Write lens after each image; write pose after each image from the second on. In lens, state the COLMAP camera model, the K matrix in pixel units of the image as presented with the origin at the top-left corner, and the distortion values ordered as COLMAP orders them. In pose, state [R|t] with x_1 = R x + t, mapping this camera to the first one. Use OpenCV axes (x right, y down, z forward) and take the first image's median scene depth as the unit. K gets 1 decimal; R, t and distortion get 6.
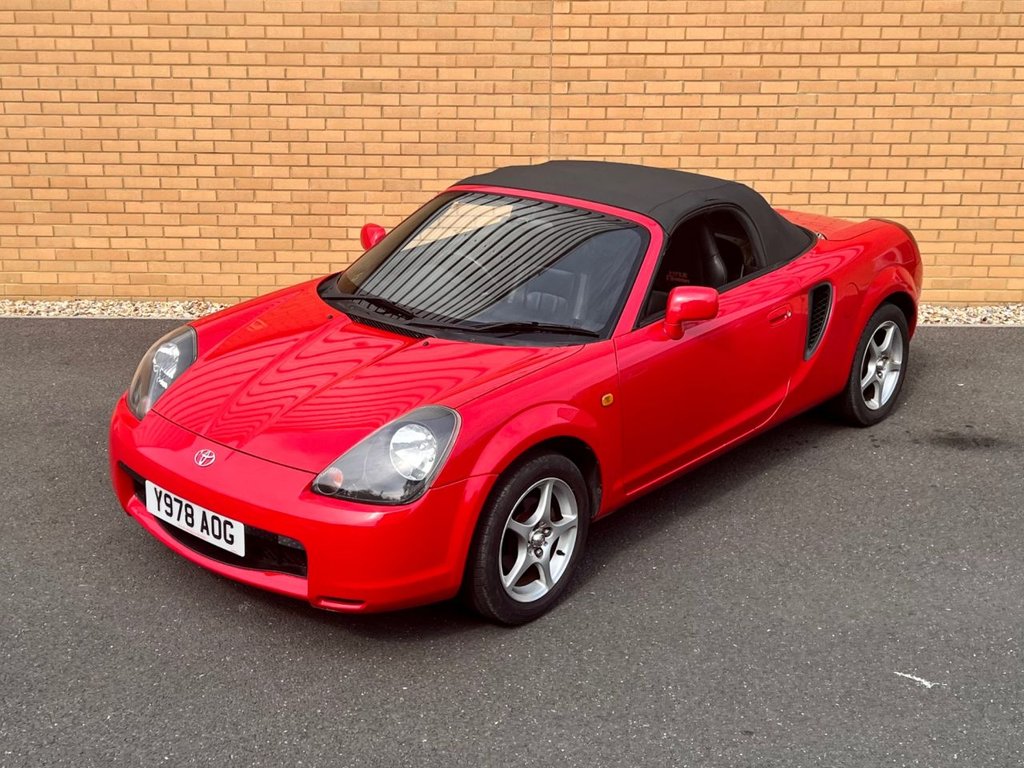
lens RADIAL K [[1193.5, 0, 498.4], [0, 1193.5, 343.9], [0, 0, 1]] dist [0.175021, -0.444695]
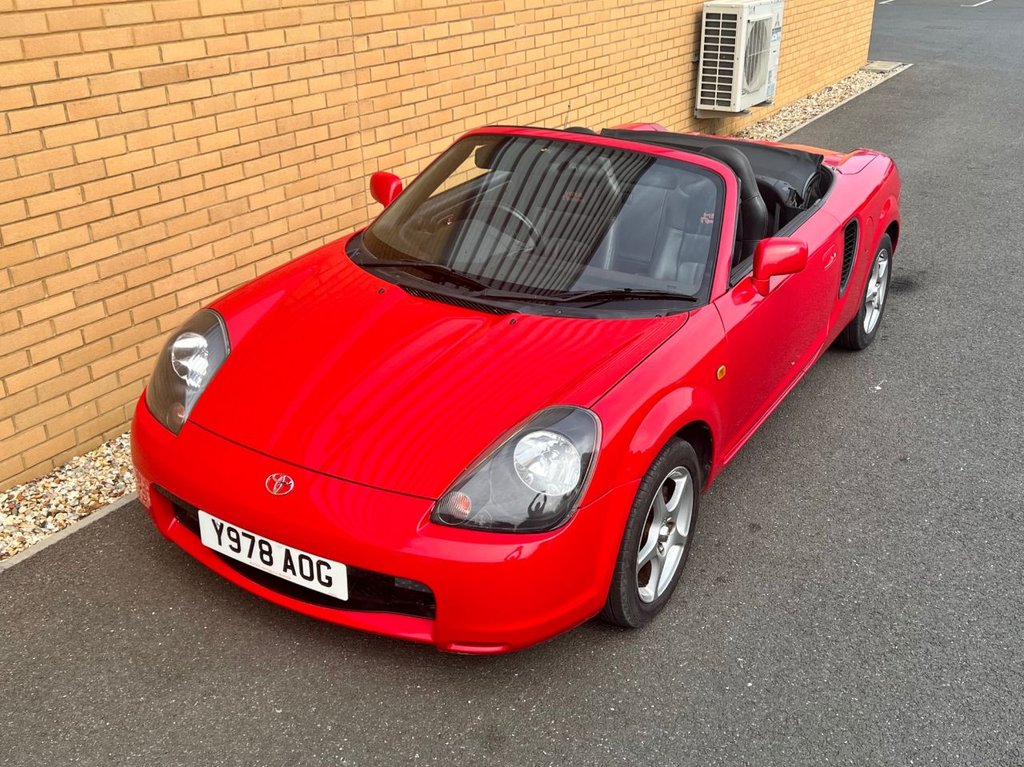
lens RADIAL K [[992.6, 0, 538.8], [0, 992.6, 400.7], [0, 0, 1]] dist [0.043679, -0.050053]
pose [[0.497998, -0.385908, 0.776578, -0.495786], [0.260564, 0.920731, 0.290450, -0.154806], [-0.827106, 0.057704, 0.559076, 0.537200]]
